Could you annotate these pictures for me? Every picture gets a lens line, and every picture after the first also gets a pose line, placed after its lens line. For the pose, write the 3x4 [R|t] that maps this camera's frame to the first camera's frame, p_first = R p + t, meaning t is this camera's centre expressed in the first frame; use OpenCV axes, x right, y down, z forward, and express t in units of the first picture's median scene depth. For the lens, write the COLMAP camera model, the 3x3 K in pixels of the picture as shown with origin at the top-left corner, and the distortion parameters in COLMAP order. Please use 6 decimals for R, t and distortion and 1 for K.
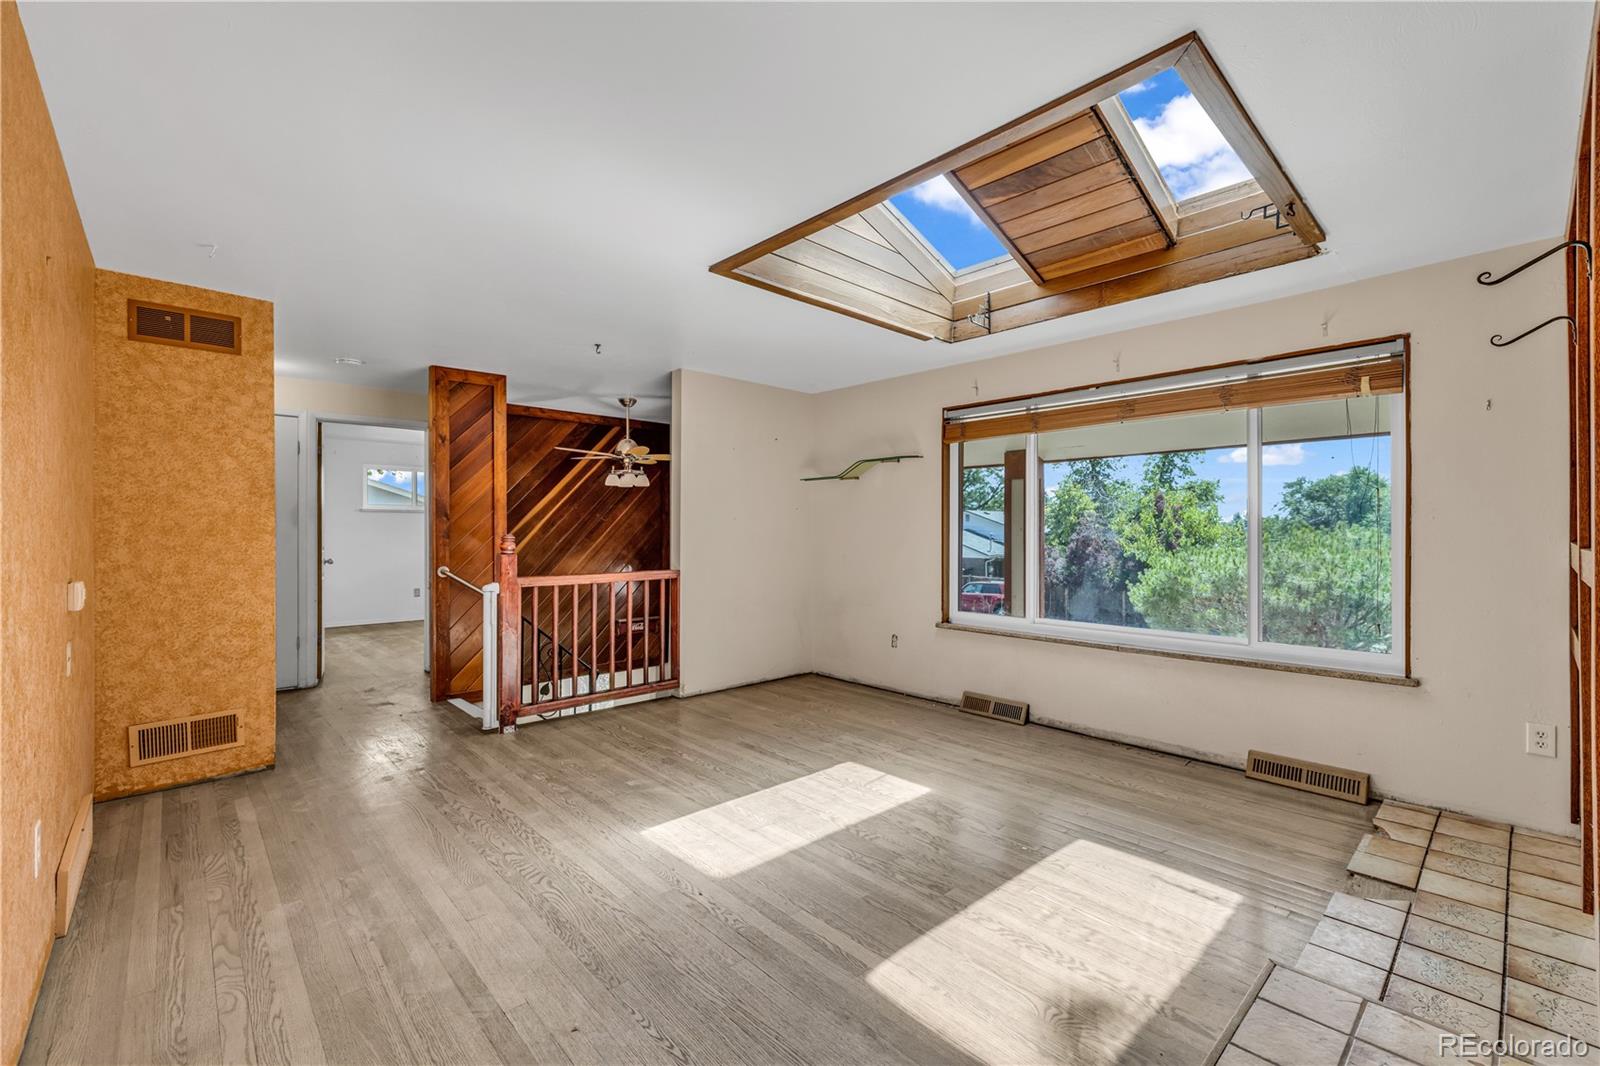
lens RADIAL K [[674.9, 0, 797.9], [0, 674.9, 537.5], [0, 0, 1]] dist [-0.002327, -0.000145]
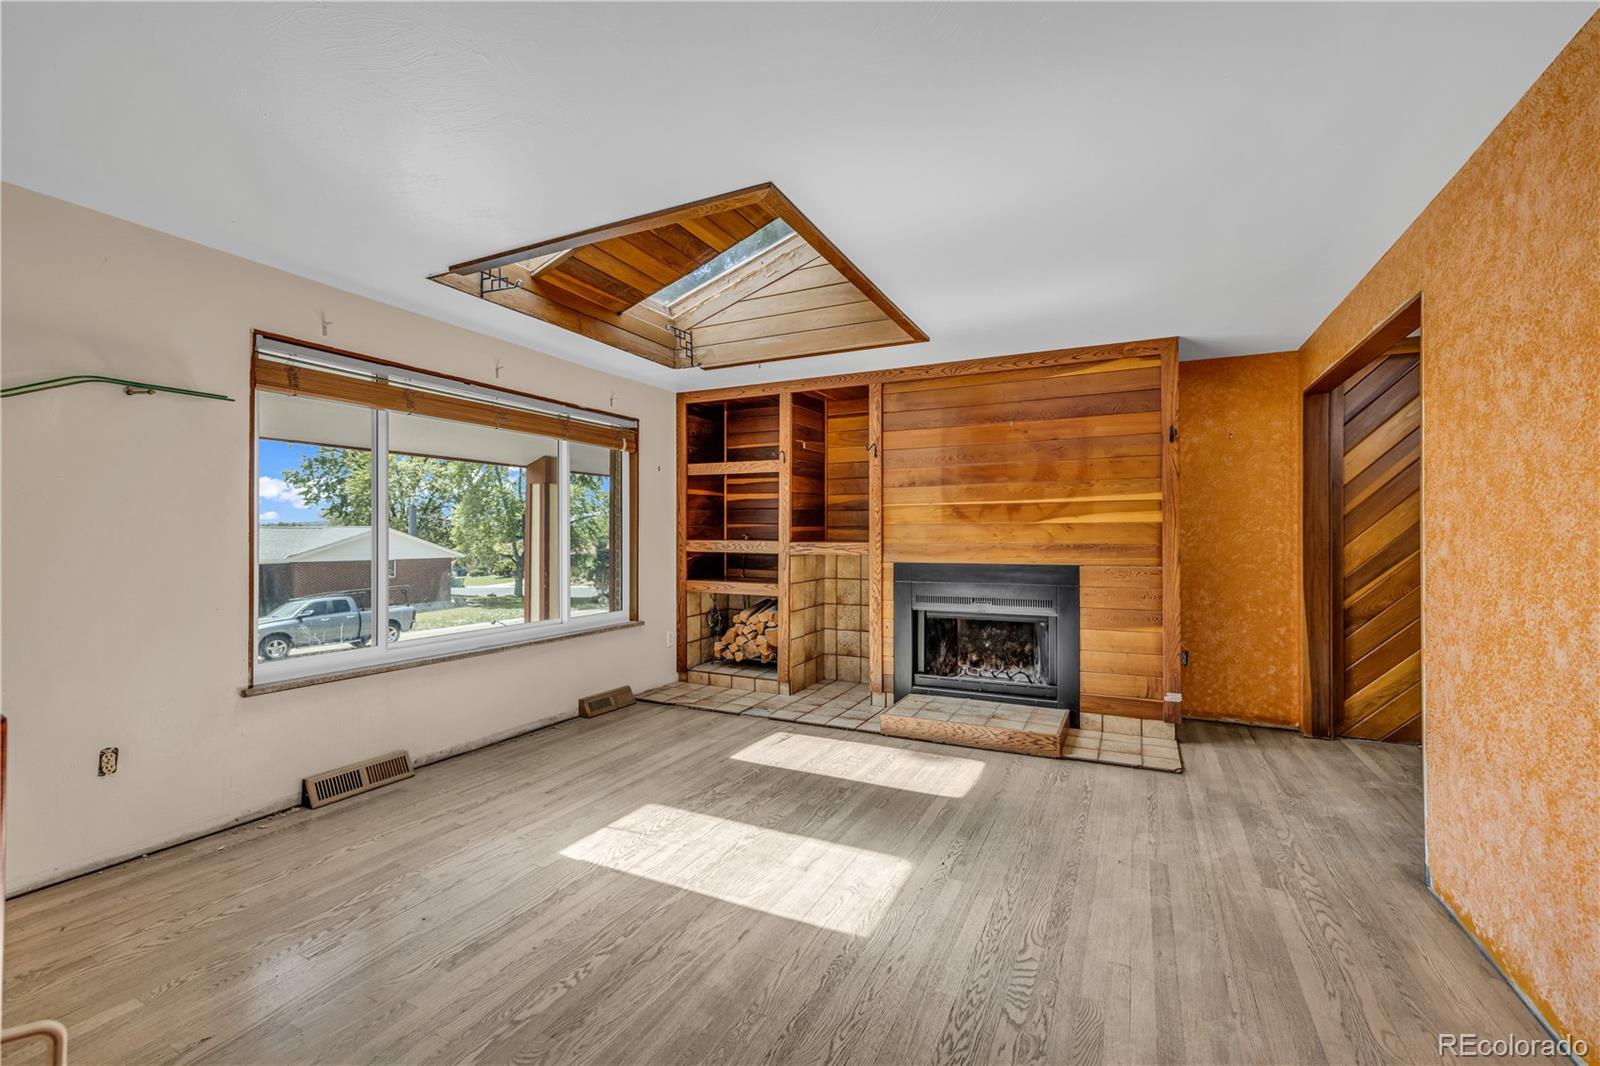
lens RADIAL K [[674.9, 0, 800.7], [0, 674.9, 527.5], [0, 0, 1]] dist [-0.002327, -0.000145]
pose [[-0.357588, 0.009910, 0.933827, -0.830567], [0.004916, 0.999950, -0.008729, -0.011147], [-0.933867, 0.001469, -0.357619, 1.218073]]
